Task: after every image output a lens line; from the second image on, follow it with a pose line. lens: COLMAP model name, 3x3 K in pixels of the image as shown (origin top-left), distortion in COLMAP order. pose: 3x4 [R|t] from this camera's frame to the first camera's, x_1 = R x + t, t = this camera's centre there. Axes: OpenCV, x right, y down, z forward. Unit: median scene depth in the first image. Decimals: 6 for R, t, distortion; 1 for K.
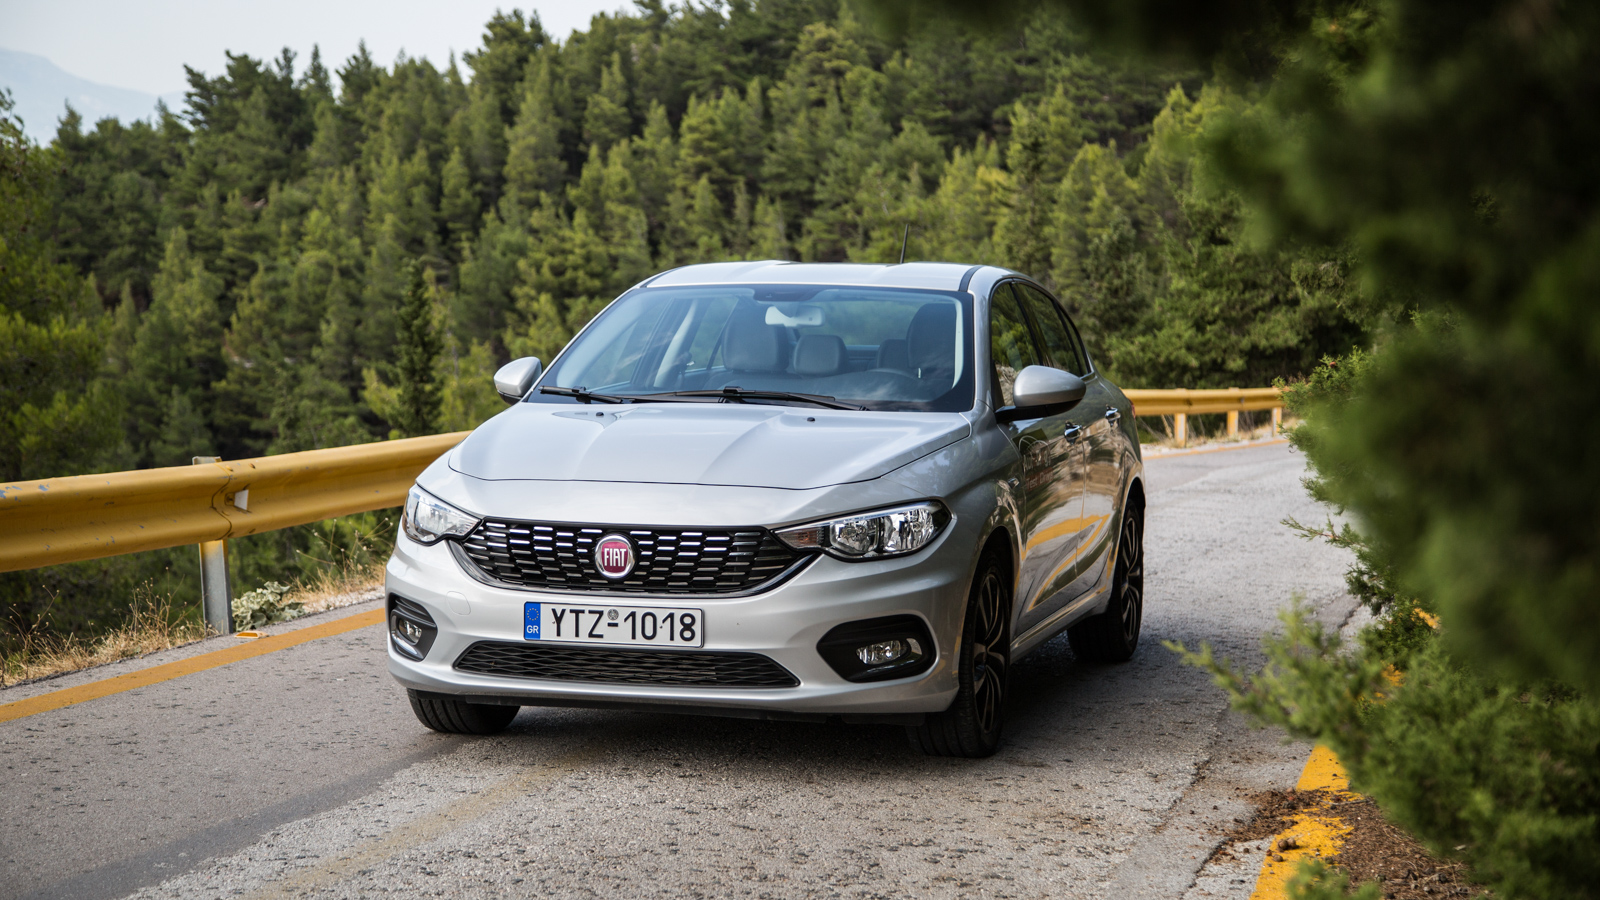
lens RADIAL K [[3018.5, 0, 801.3], [0, 3018.5, 577.1], [0, 0, 1]] dist [0.513497, 0.000000]
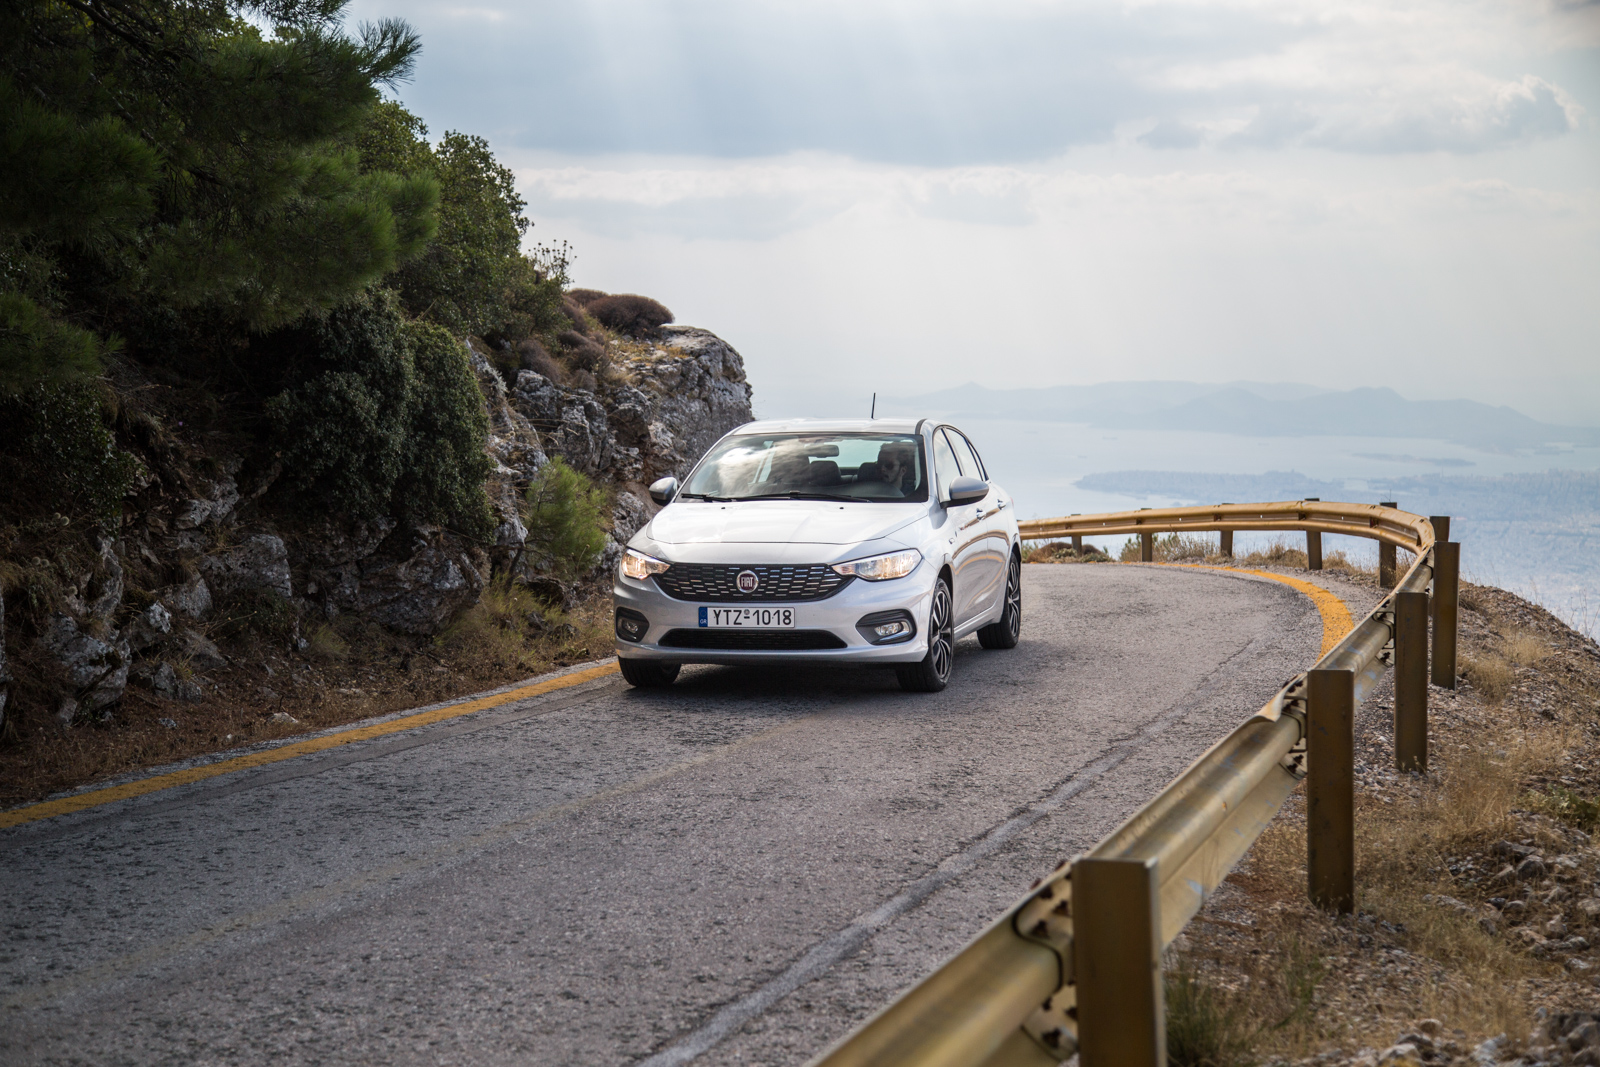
lens RADIAL K [[2723.6, 0, 802.9], [0, 2723.6, 519.0], [0, 0, 1]] dist [0.251837, 0.000000]
pose [[0.999278, -0.020154, 0.032219, -0.080885], [0.021828, 0.998384, -0.052471, 0.044546], [-0.031109, 0.053136, 0.998103, -0.713350]]
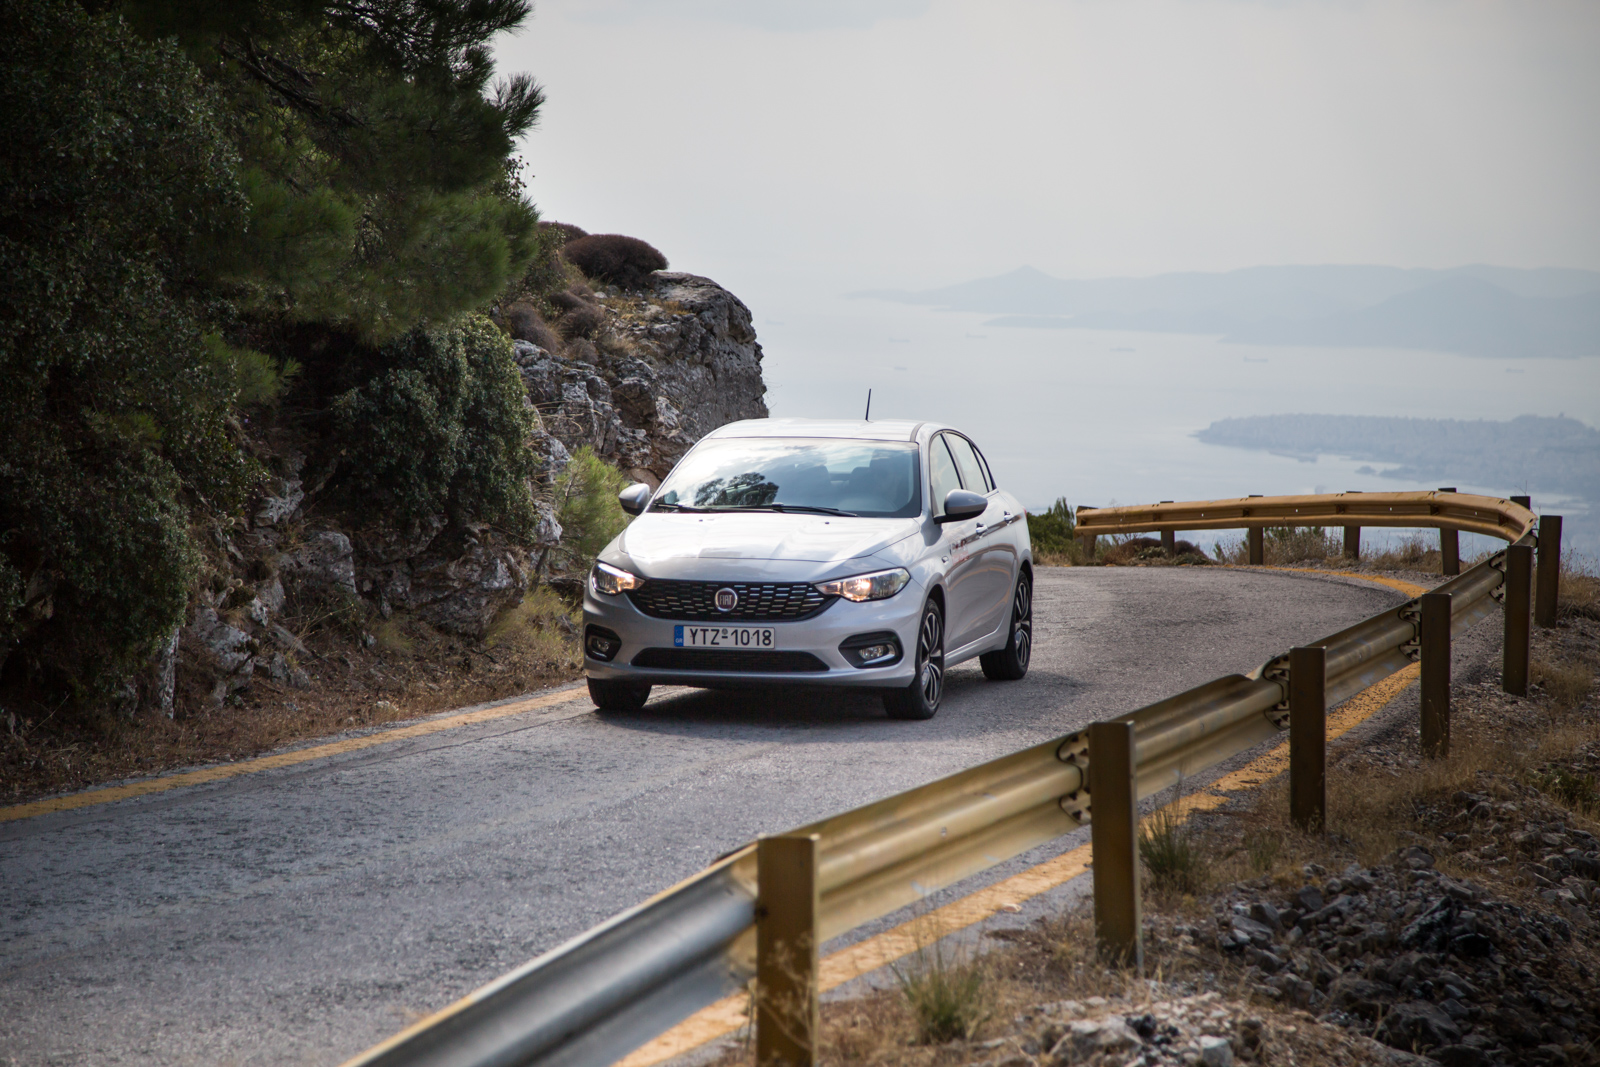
lens RADIAL K [[4542.3, 0, 802.3], [0, 4542.3, 549.3], [0, 0, 1]] dist [0.735508, 0.000000]
pose [[0.998888, -0.014424, 0.044895, -0.119853], [0.016191, 0.999098, -0.039249, 0.058581], [-0.044288, 0.039932, 0.998220, -1.111078]]
